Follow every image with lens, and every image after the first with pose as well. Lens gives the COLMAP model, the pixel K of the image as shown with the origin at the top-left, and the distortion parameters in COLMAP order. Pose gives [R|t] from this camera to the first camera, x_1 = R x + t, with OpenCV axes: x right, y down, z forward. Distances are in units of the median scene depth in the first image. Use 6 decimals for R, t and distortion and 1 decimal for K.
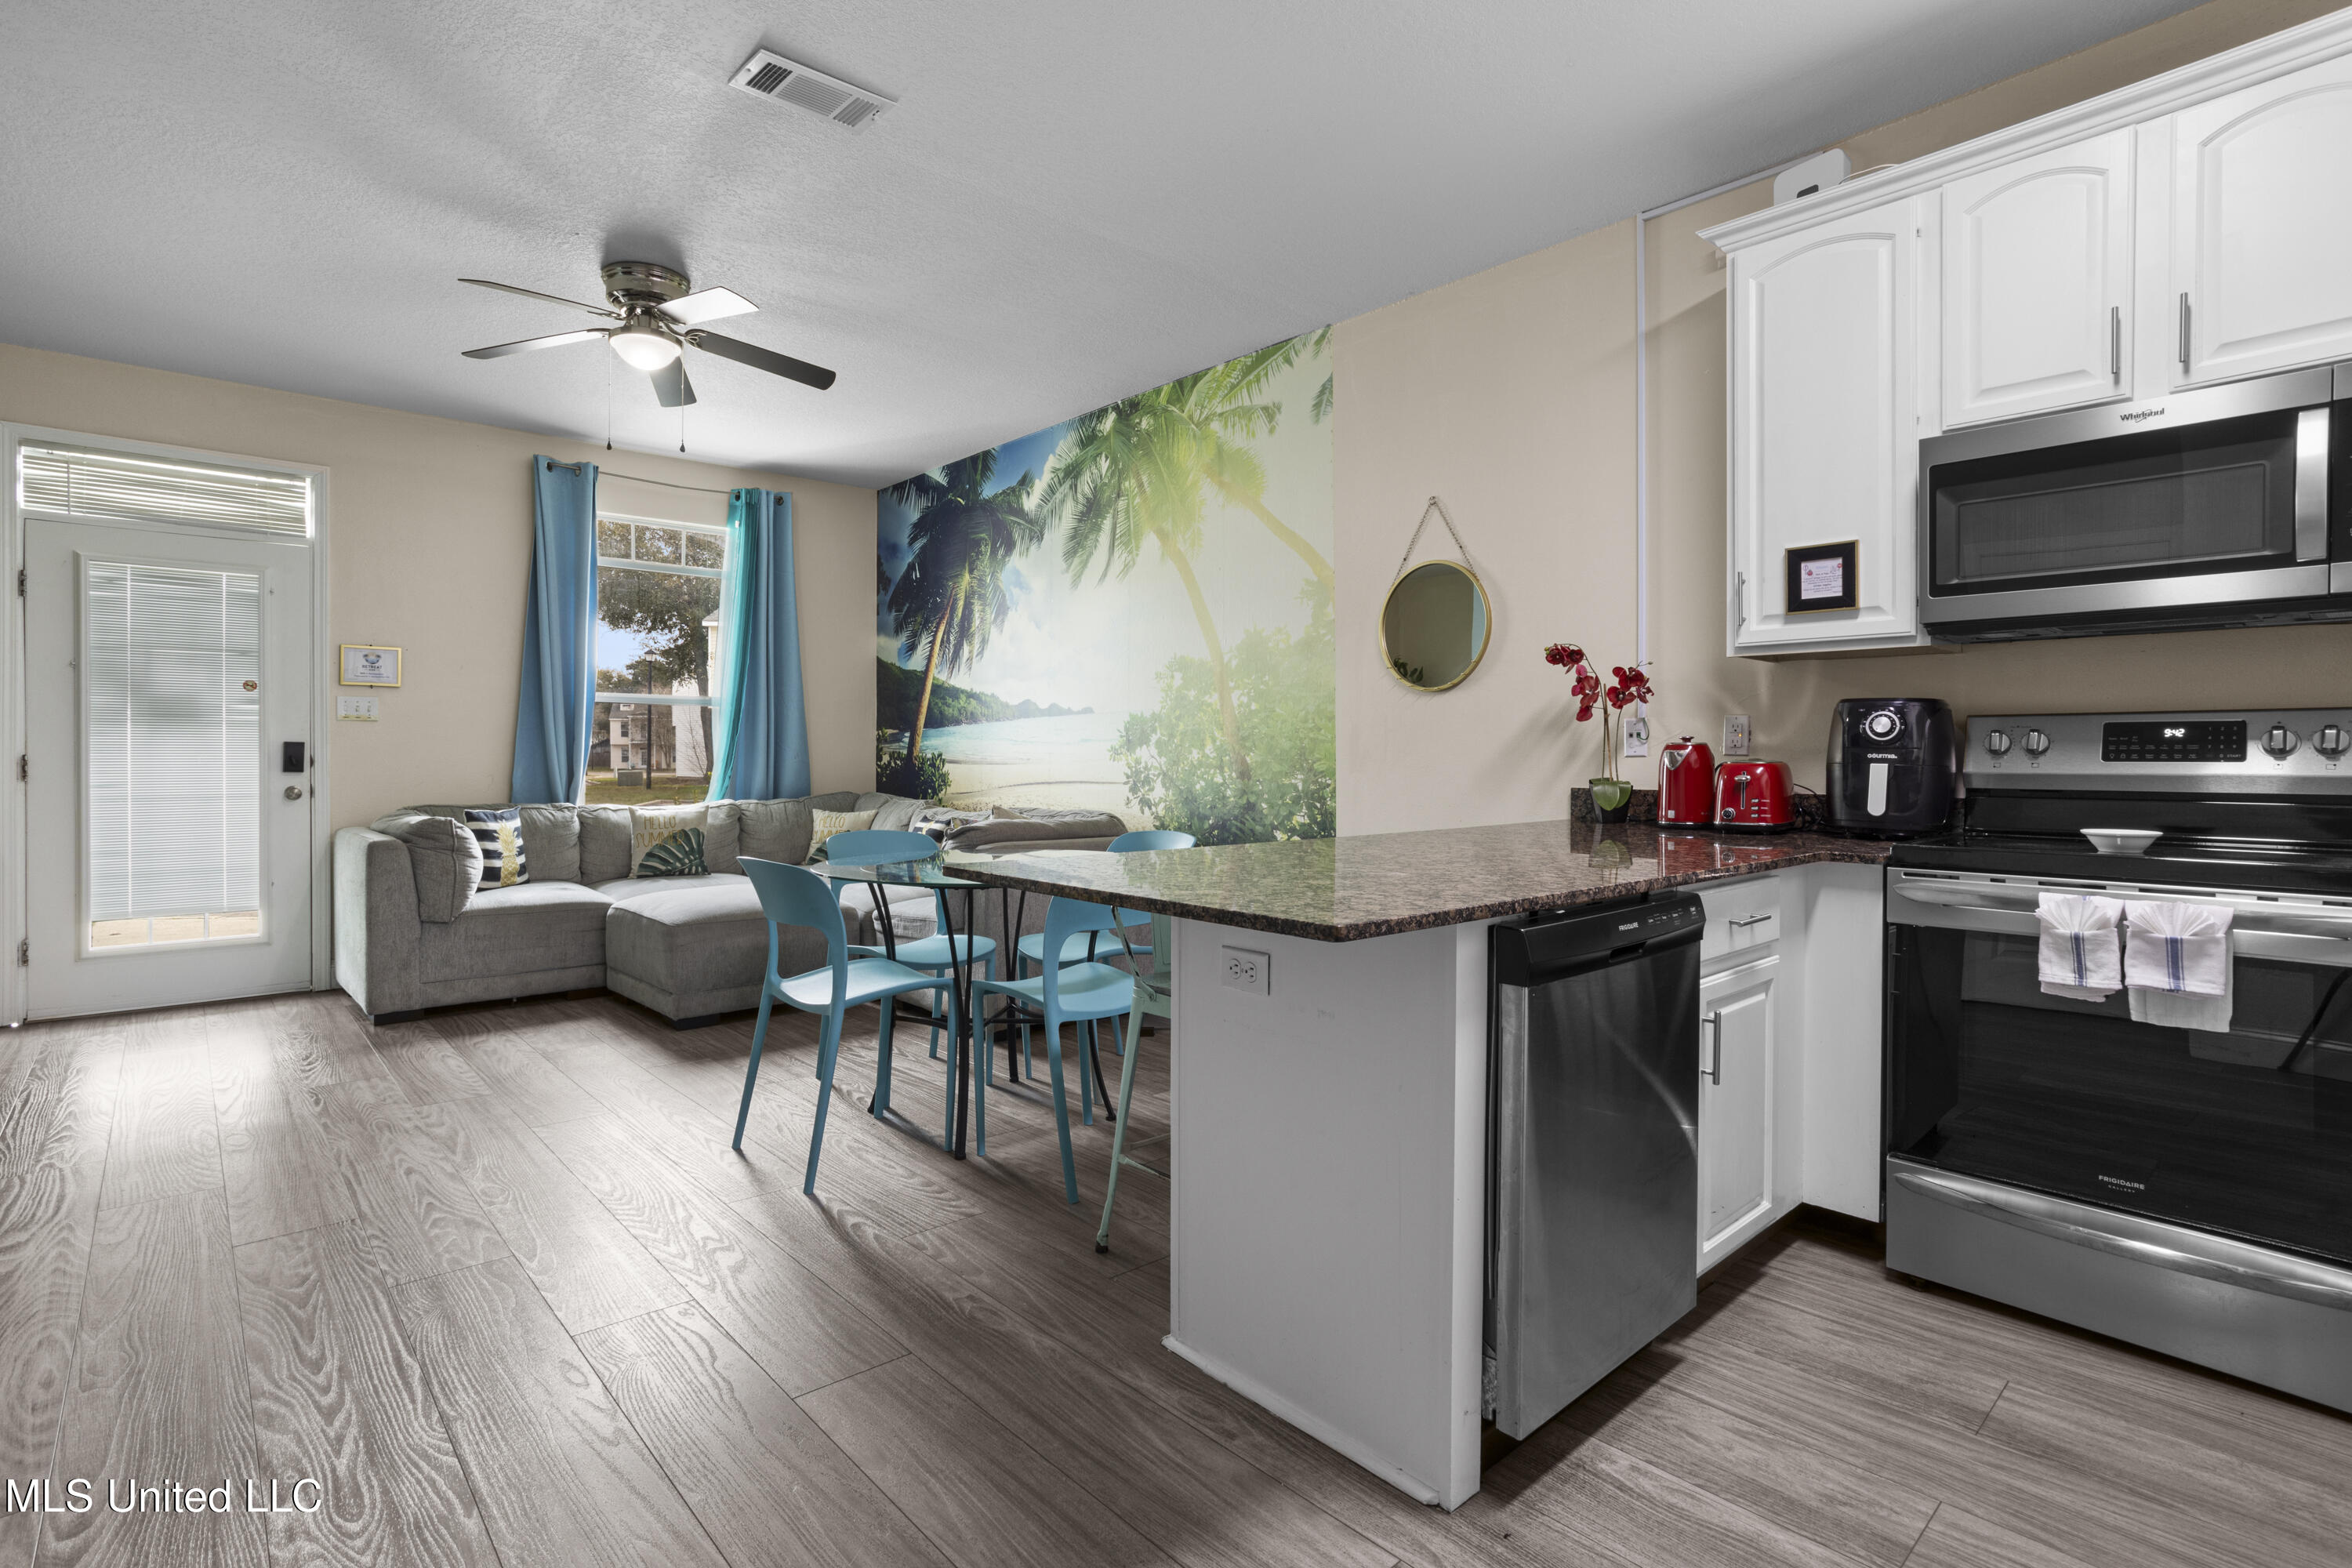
lens RADIAL K [[1130.9, 0, 1167.4], [0, 1130.9, 758.3], [0, 0, 1]] dist [-0.048926, 0.029623]
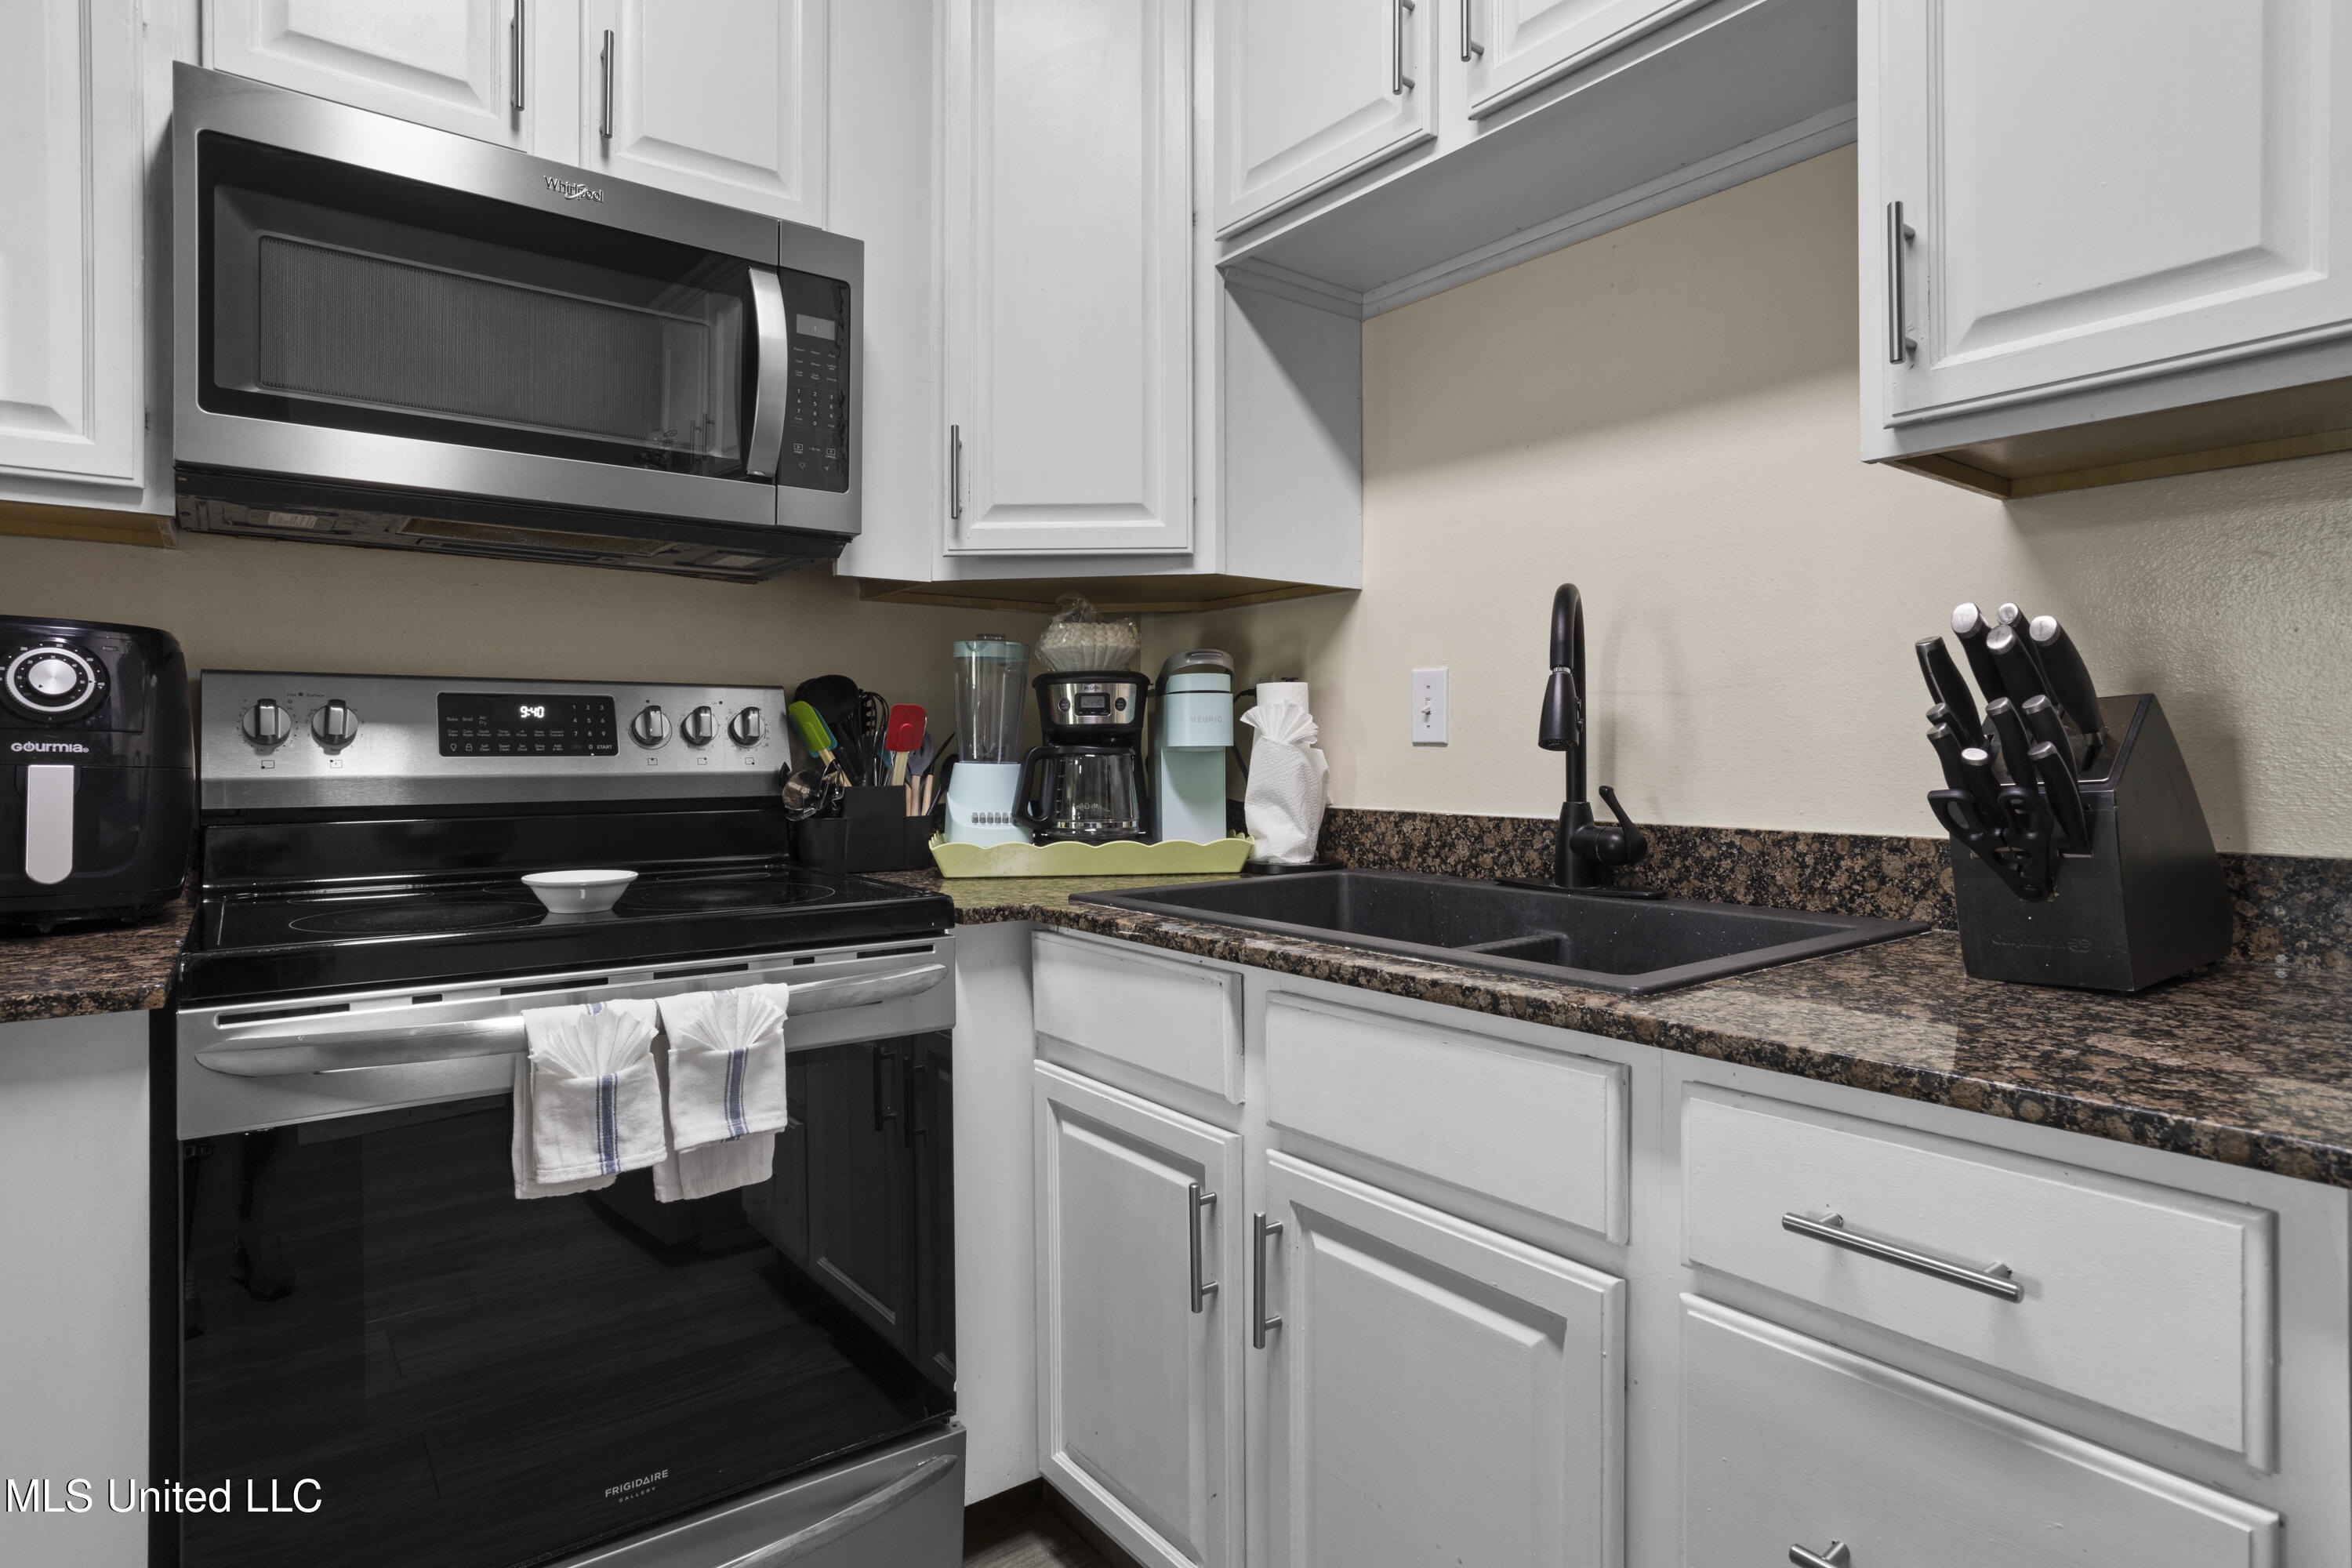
lens RADIAL K [[1258.1, 0, 1167.4], [0, 1258.1, 751.9], [0, 0, 1]] dist [-0.052084, 0.037962]
pose [[0.081833, -0.003925, 0.996638, 0.187376], [0.002772, 0.999989, 0.003710, -0.000888], [-0.996642, 0.002459, 0.081843, 0.520950]]
